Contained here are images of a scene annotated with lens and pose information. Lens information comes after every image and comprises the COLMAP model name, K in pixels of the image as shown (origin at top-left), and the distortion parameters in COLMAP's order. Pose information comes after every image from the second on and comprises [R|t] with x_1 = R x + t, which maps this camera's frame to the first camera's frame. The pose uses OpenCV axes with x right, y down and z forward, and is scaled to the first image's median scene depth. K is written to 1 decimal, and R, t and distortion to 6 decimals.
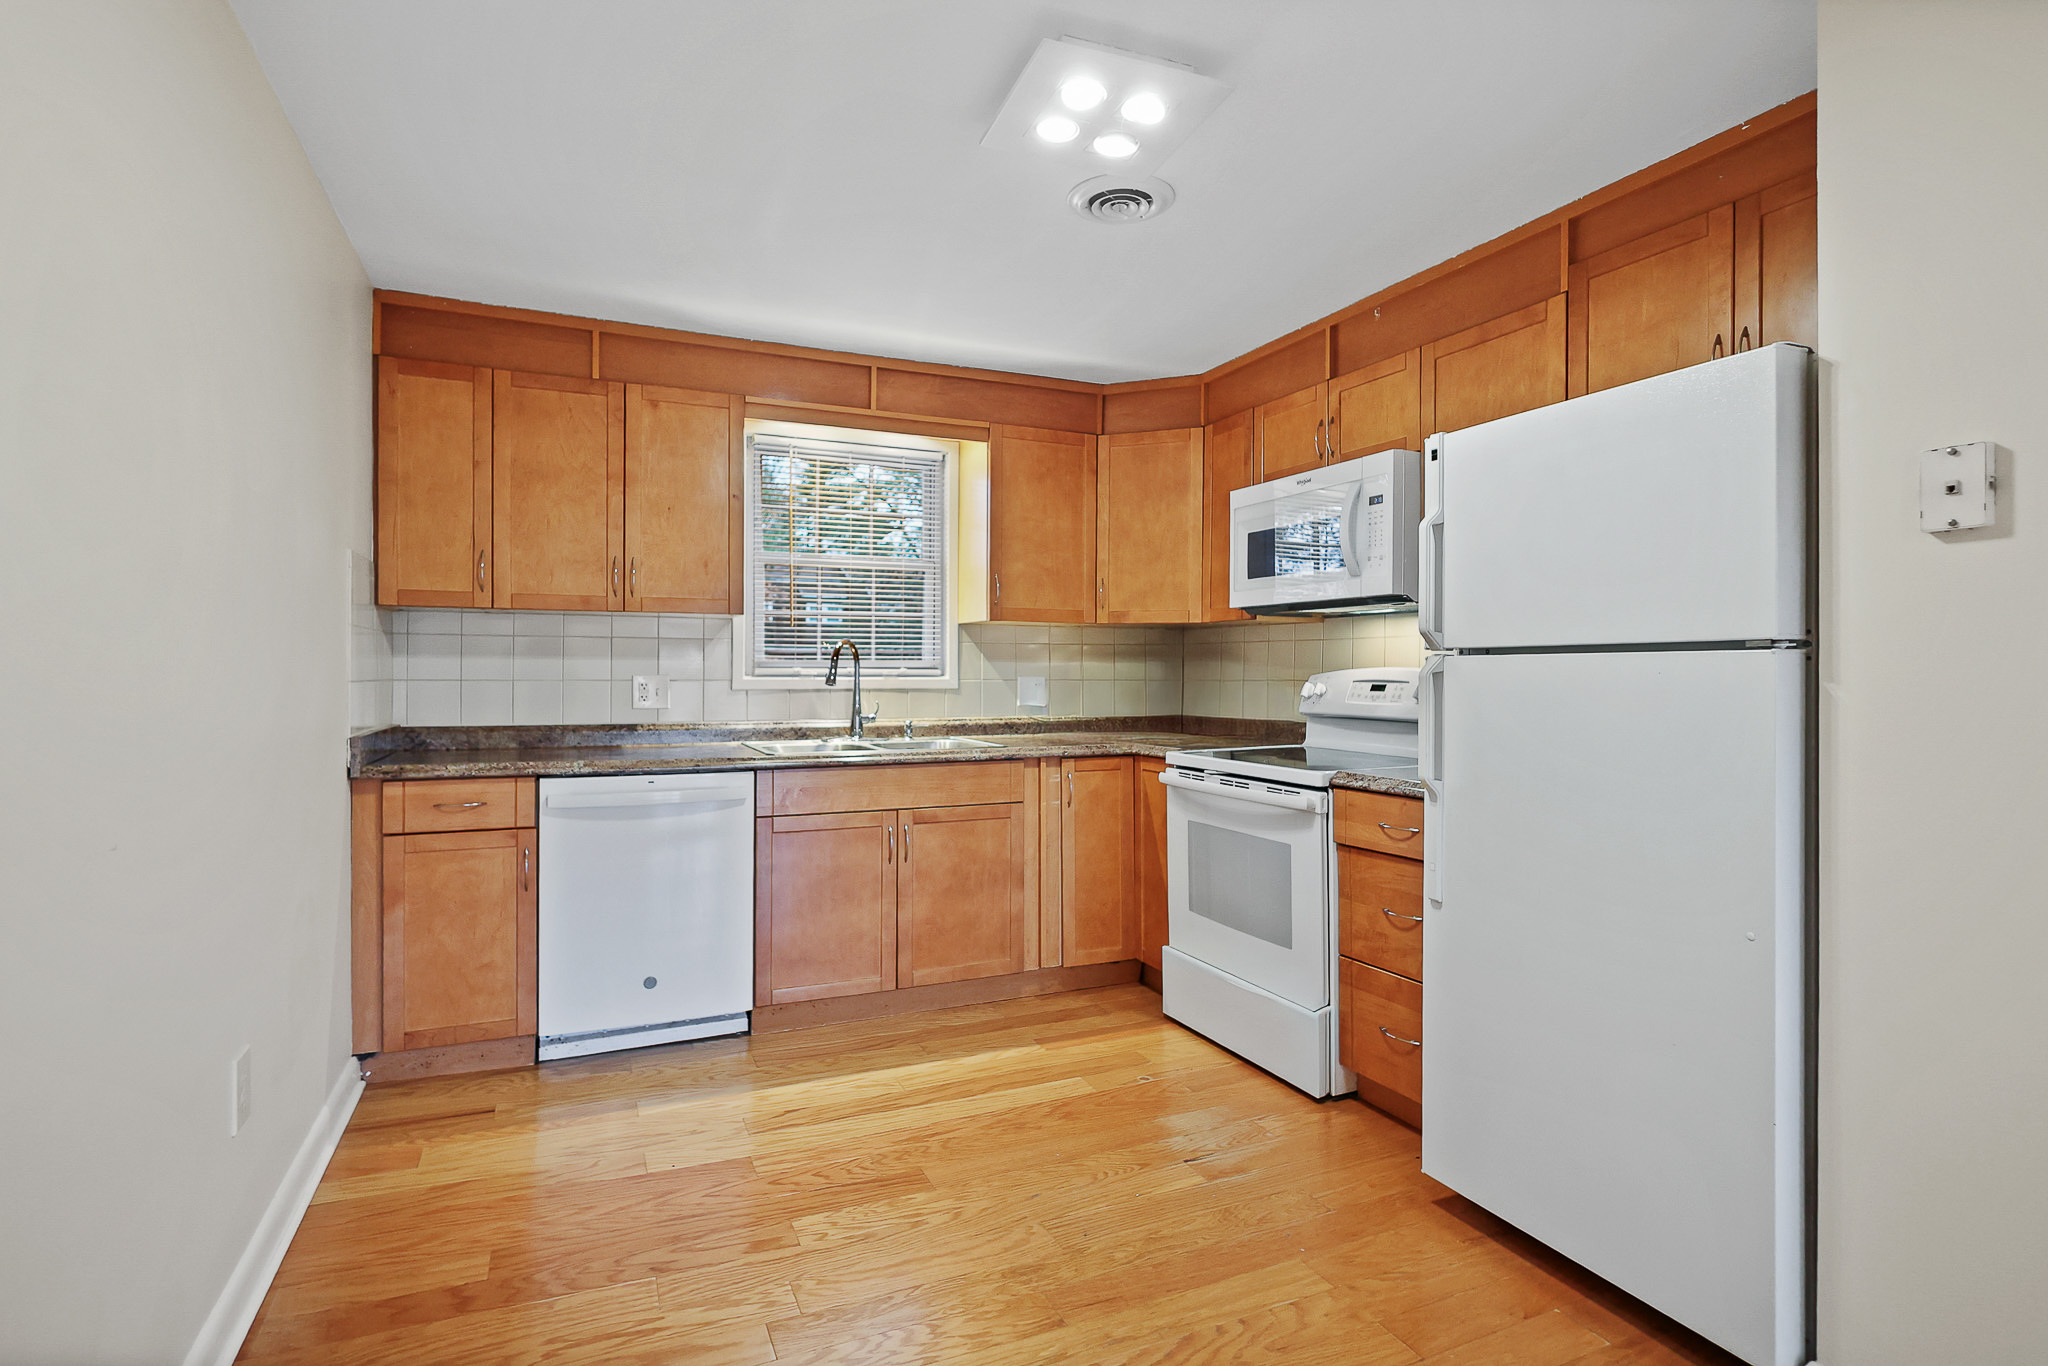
lens RADIAL K [[1010.6, 0, 1033.9], [0, 1010.6, 686.3], [0, 0, 1]] dist [-0.001699, -0.000363]
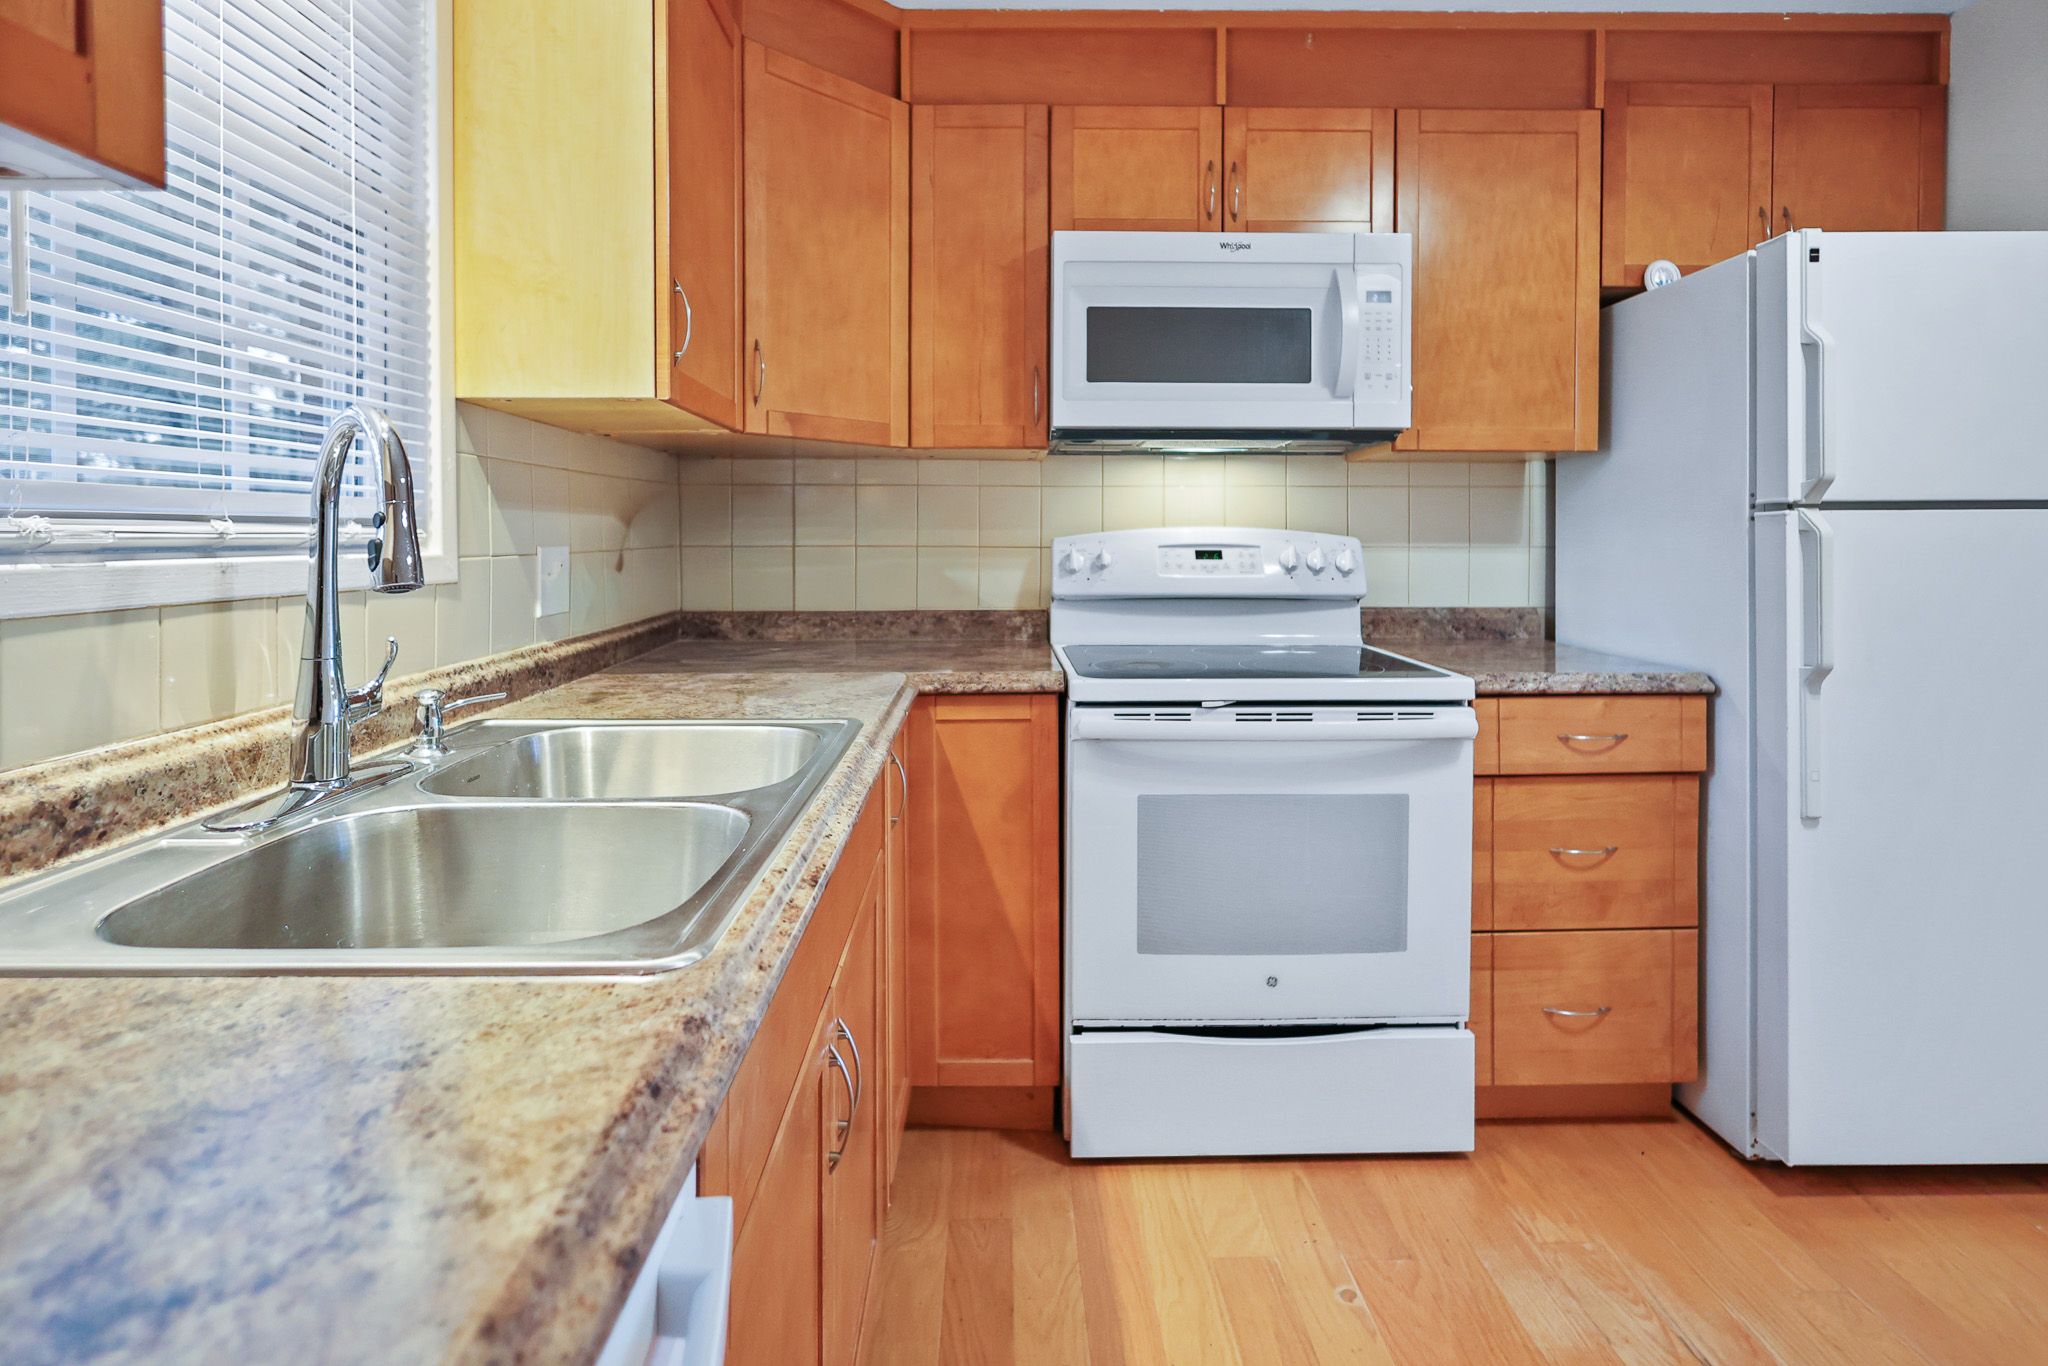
lens RADIAL K [[1030.8, 0, 985.3], [0, 1030.8, 550.8], [0, 0, 1]] dist [0.000184, 0.000204]
pose [[0.409295, -0.015219, 0.912275, -0.394018], [0.016598, 0.999820, 0.009233, -0.010446], [-0.912251, 0.011363, 0.409474, 0.817897]]
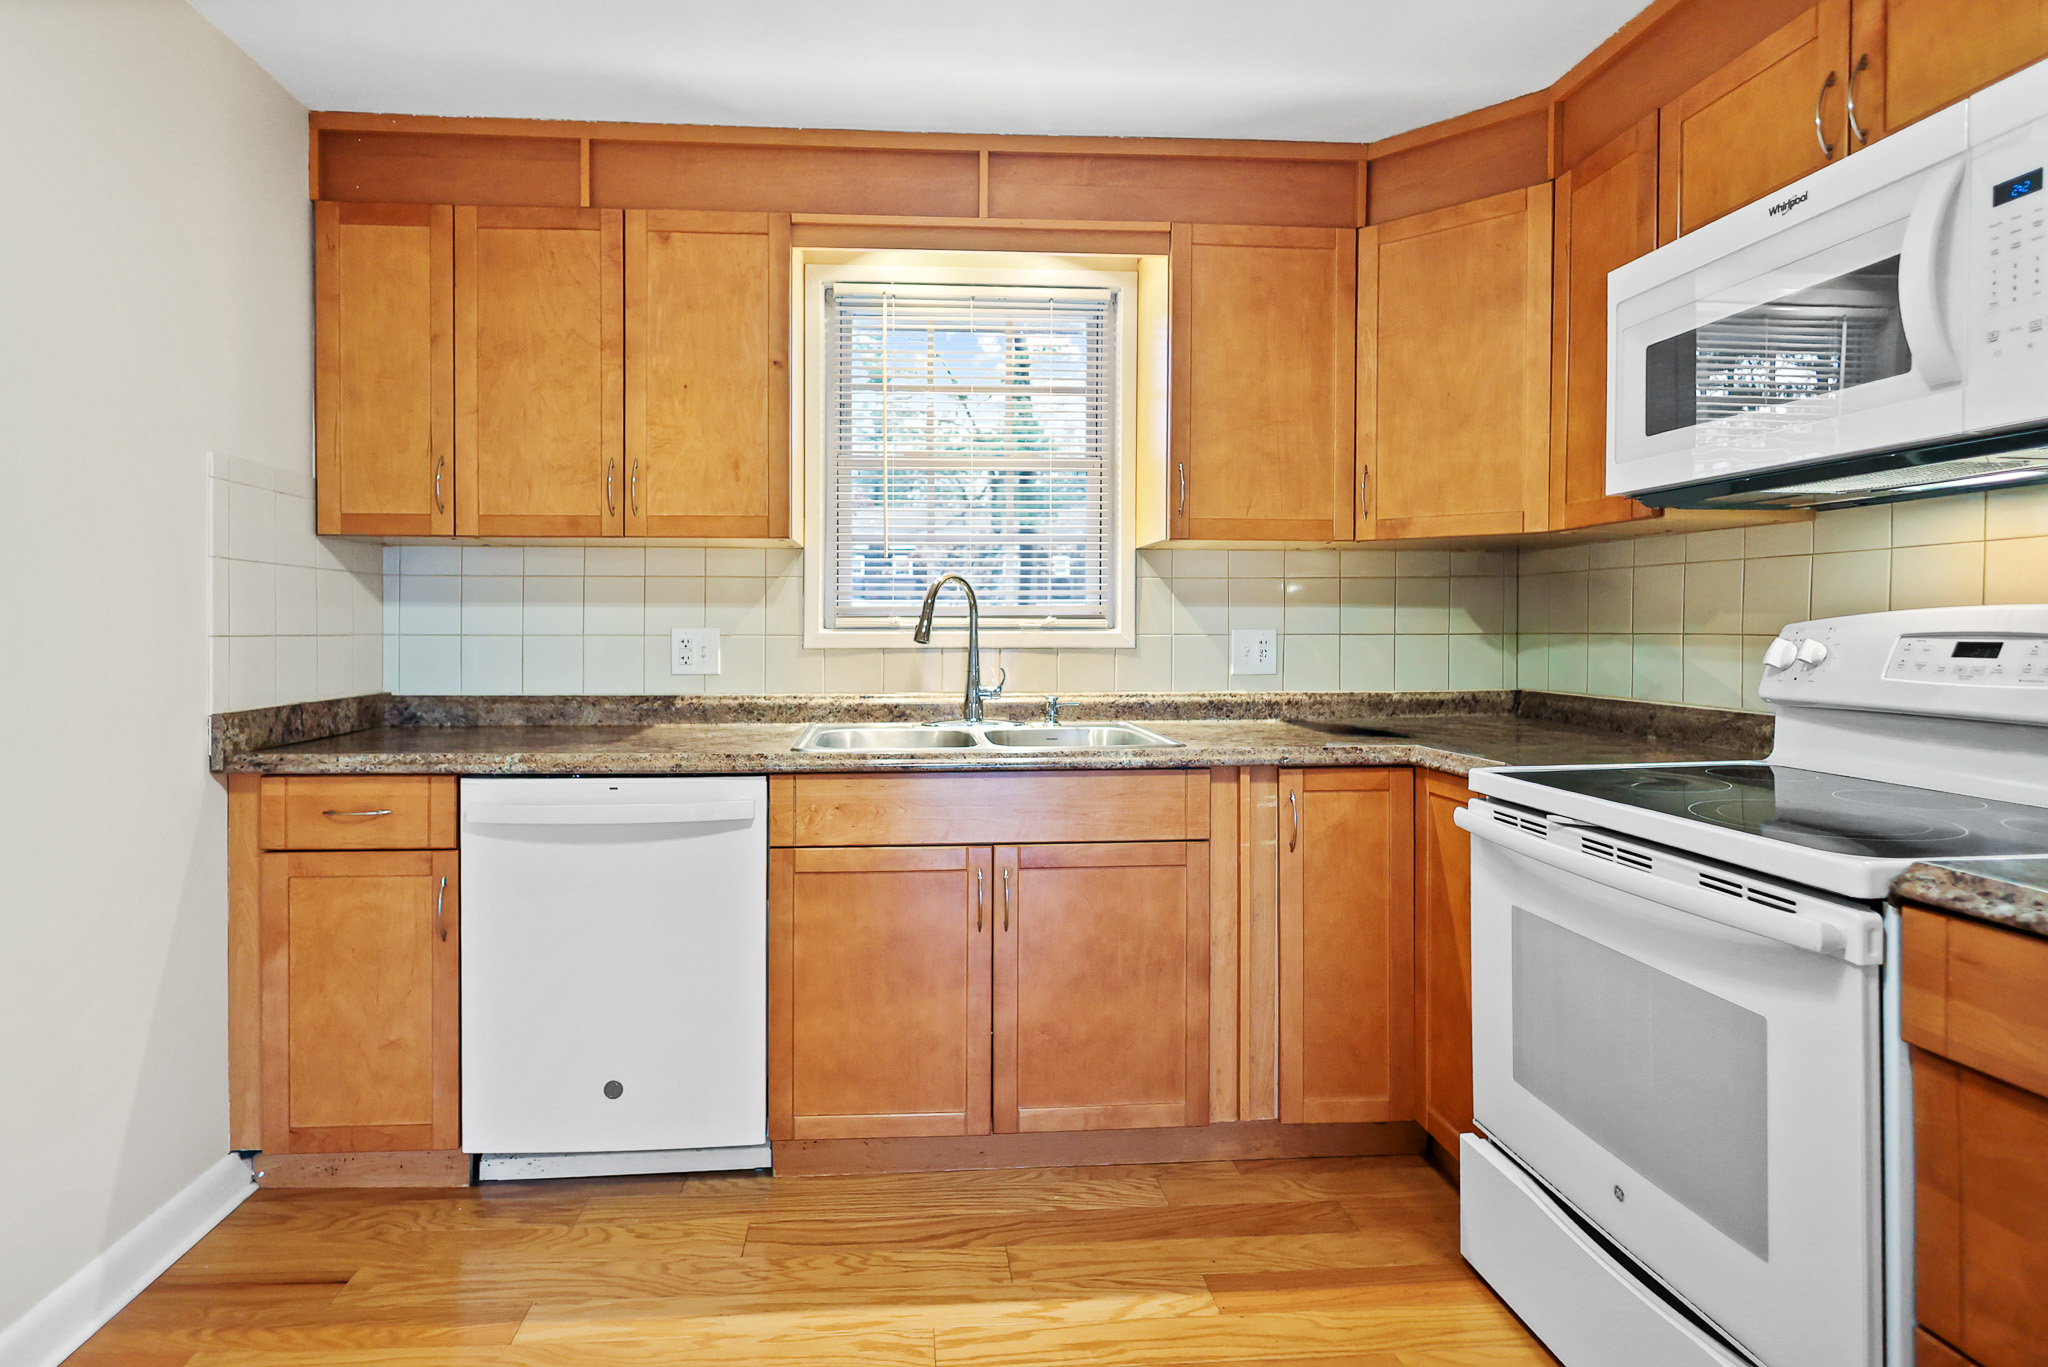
lens RADIAL K [[1038.4, 0, 1000.7], [0, 1038.4, 648.6], [0, 0, 1]] dist [-0.005434, 0.000045]
pose [[0.944960, 0.003241, -0.327169, 0.076710], [-0.001688, 0.999986, 0.005031, -0.000621], [0.327181, -0.004201, 0.944952, 0.406137]]
